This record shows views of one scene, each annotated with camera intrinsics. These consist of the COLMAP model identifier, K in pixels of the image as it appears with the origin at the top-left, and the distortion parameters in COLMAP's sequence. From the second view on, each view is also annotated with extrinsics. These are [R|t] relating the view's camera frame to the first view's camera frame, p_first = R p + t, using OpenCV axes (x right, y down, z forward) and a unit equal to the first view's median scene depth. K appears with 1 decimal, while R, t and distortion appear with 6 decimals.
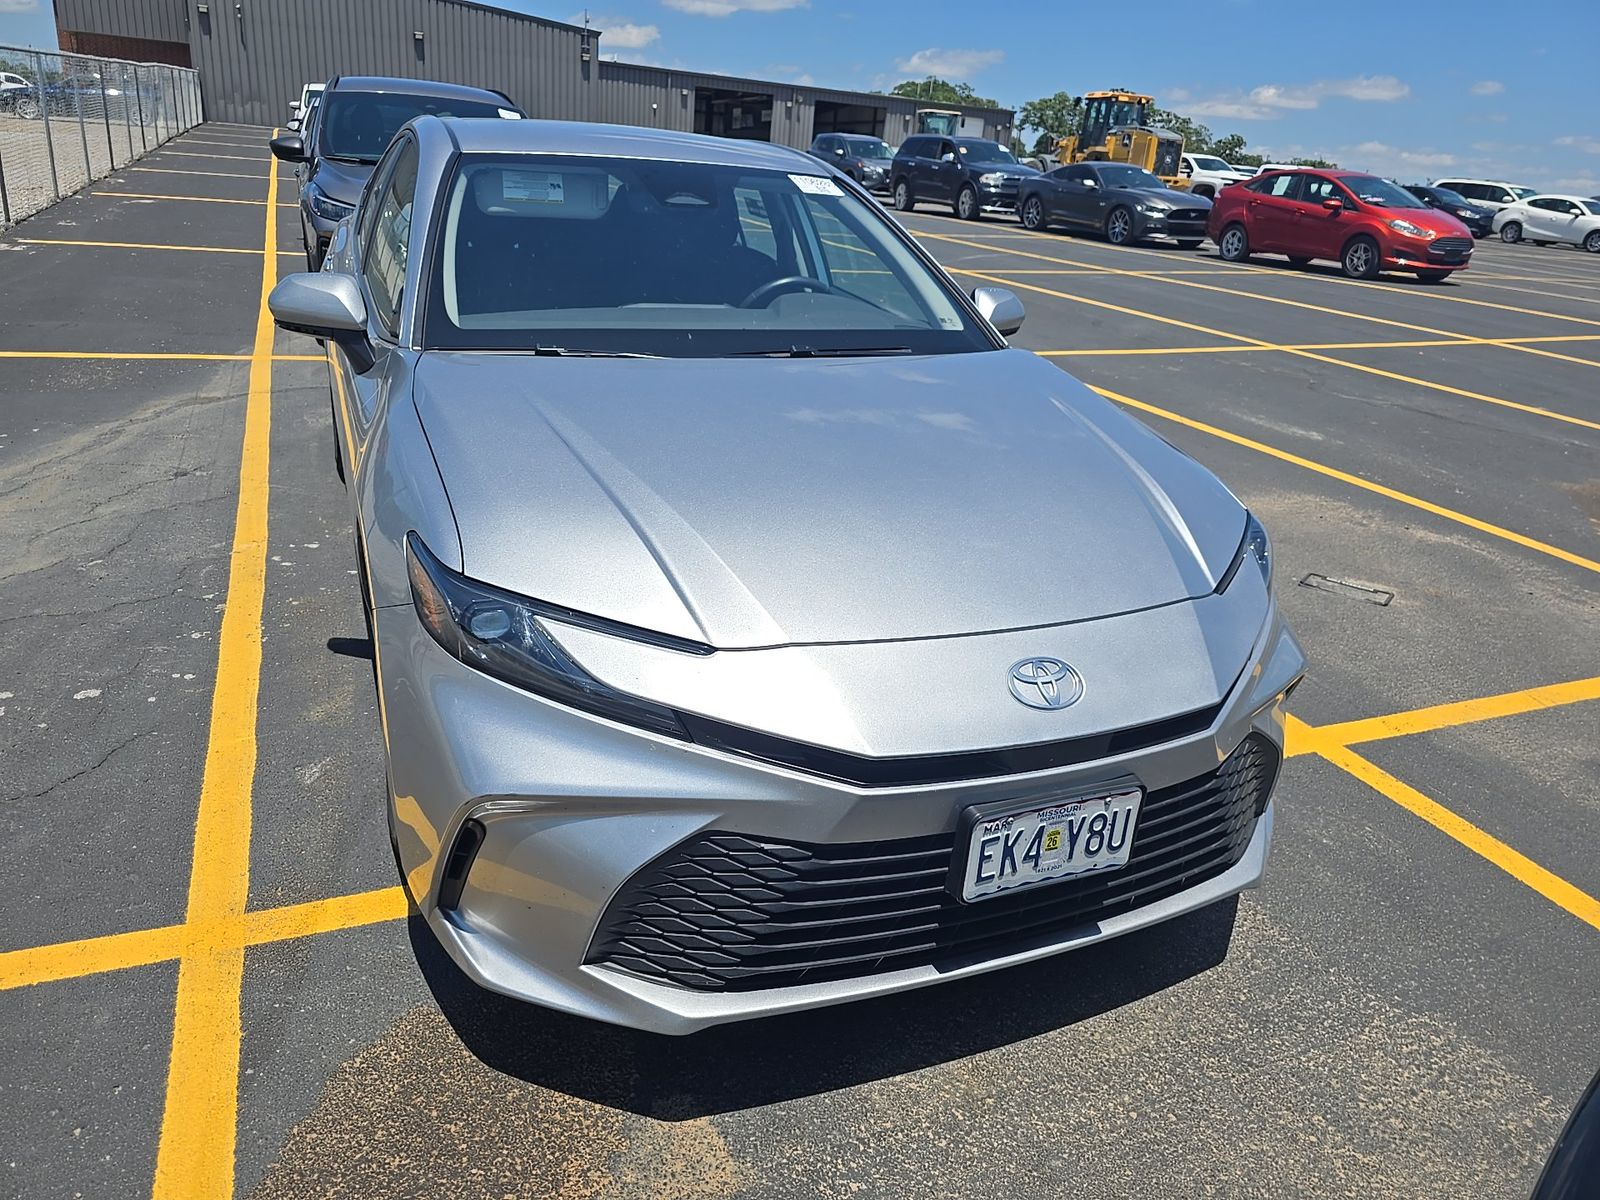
lens RADIAL K [[1120.6, 0, 797.7], [0, 1120.6, 593.0], [0, 0, 1]] dist [0.048623, -0.053395]
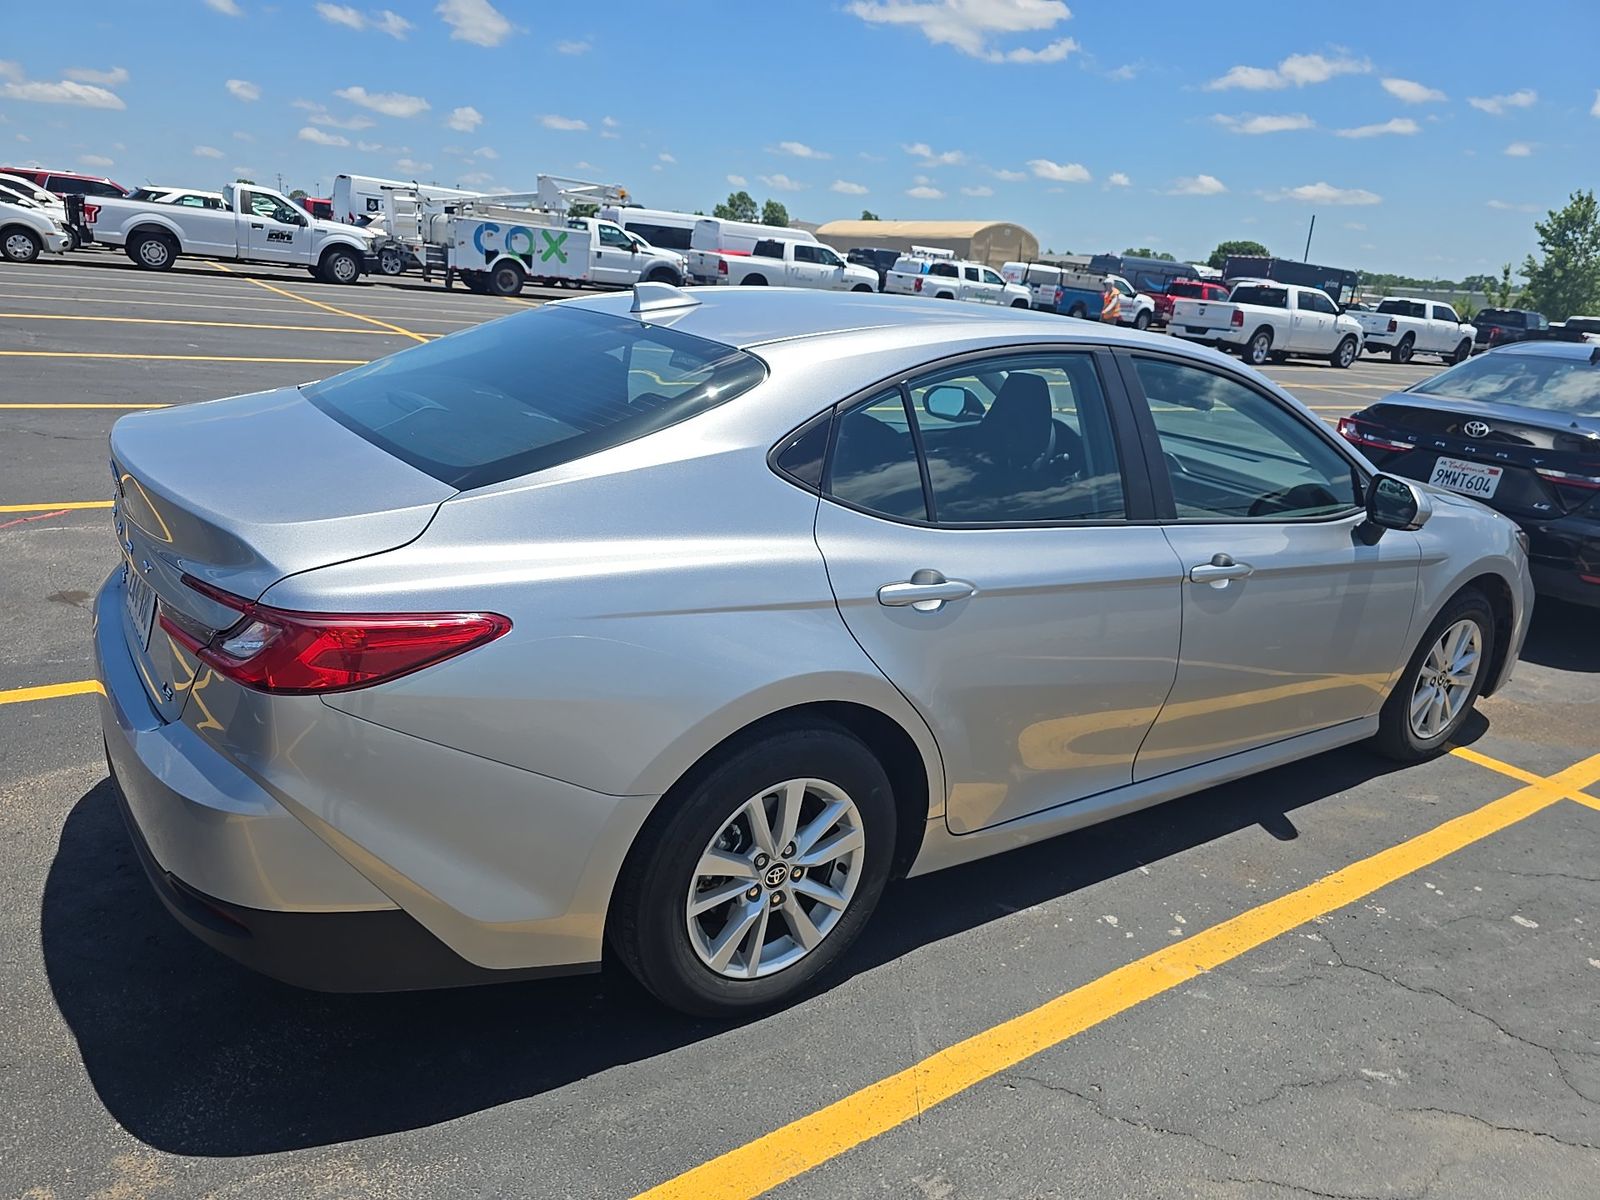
lens RADIAL K [[1106.7, 0, 865.6], [0, 1106.7, 596.8], [0, 0, 1]] dist [0.045424, -0.050963]
pose [[-0.252050, -0.364720, 0.896354, -0.156196], [0.257142, 0.867718, 0.425375, -0.091504], [-0.932925, 0.337705, -0.124923, 0.193993]]
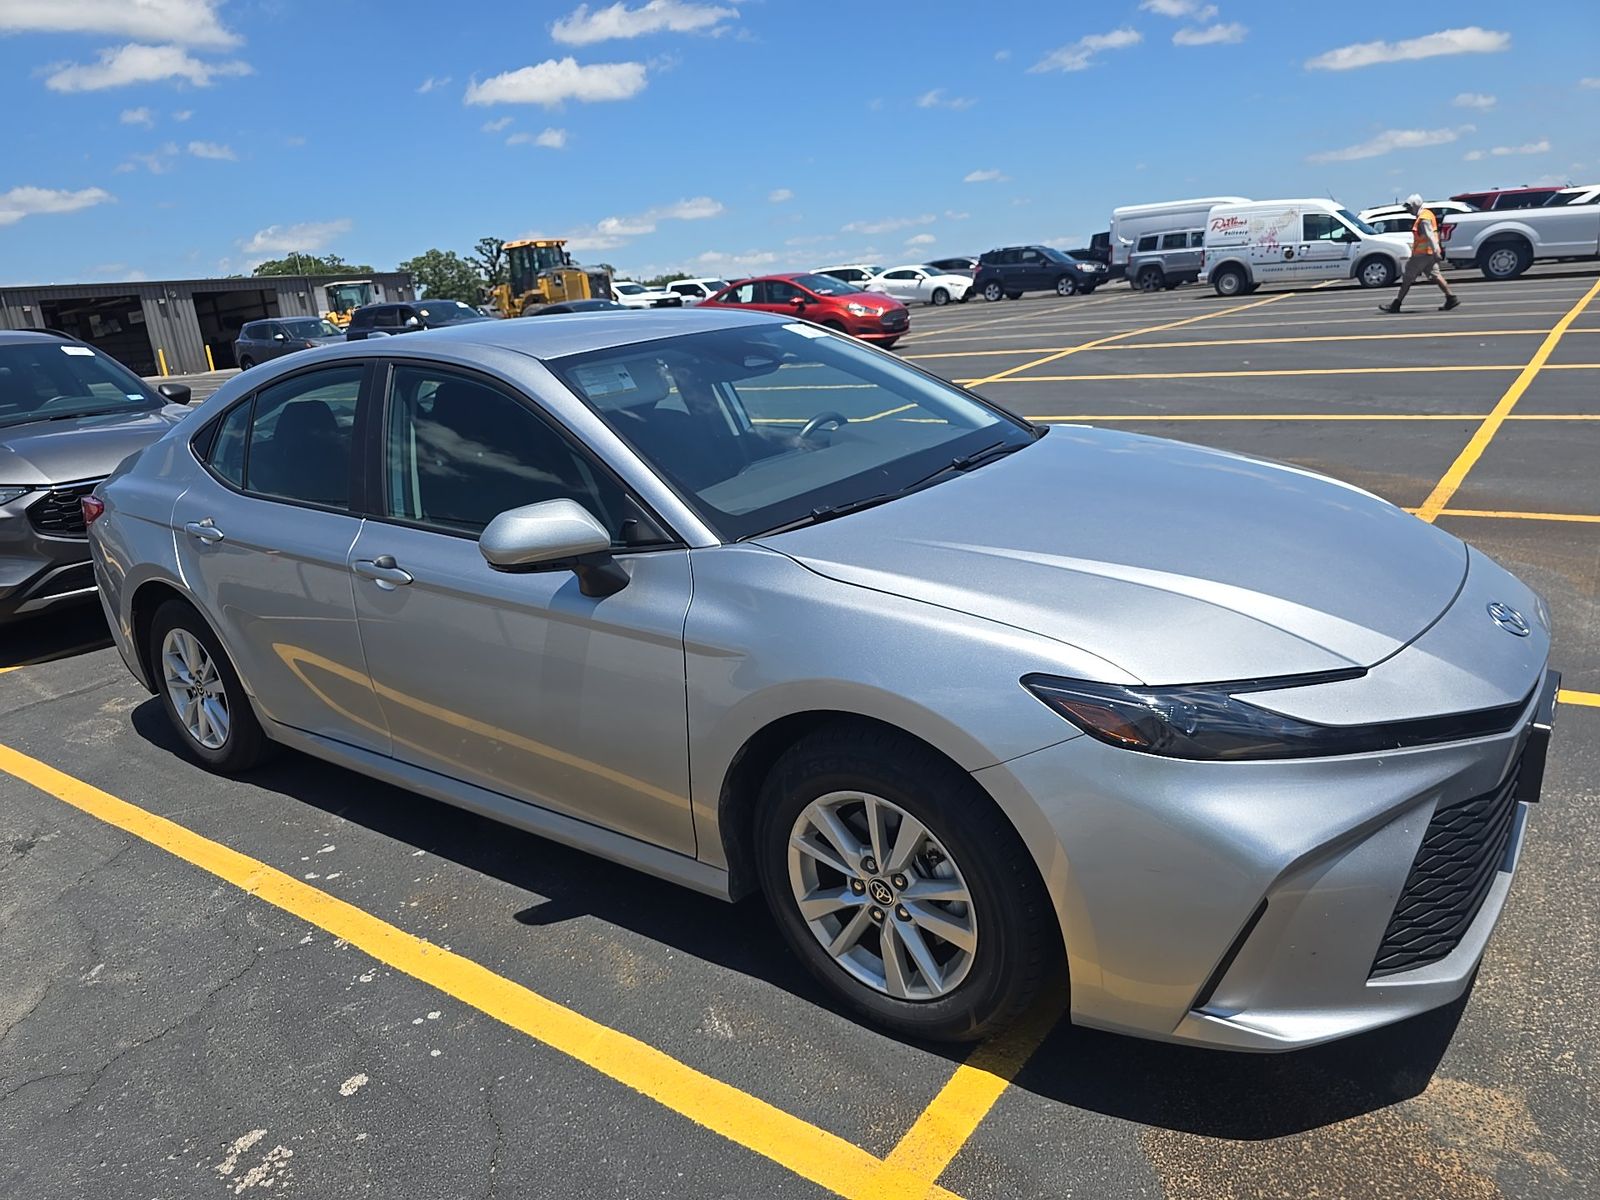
lens RADIAL K [[1120.6, 0, 797.7], [0, 1120.6, 593.0], [0, 0, 1]] dist [0.048623, -0.053395]
pose [[0.846704, -0.283401, 0.450306, -0.076454], [0.332812, 0.942427, -0.032665, -0.012994], [-0.415123, 0.177525, 0.892276, 0.012449]]
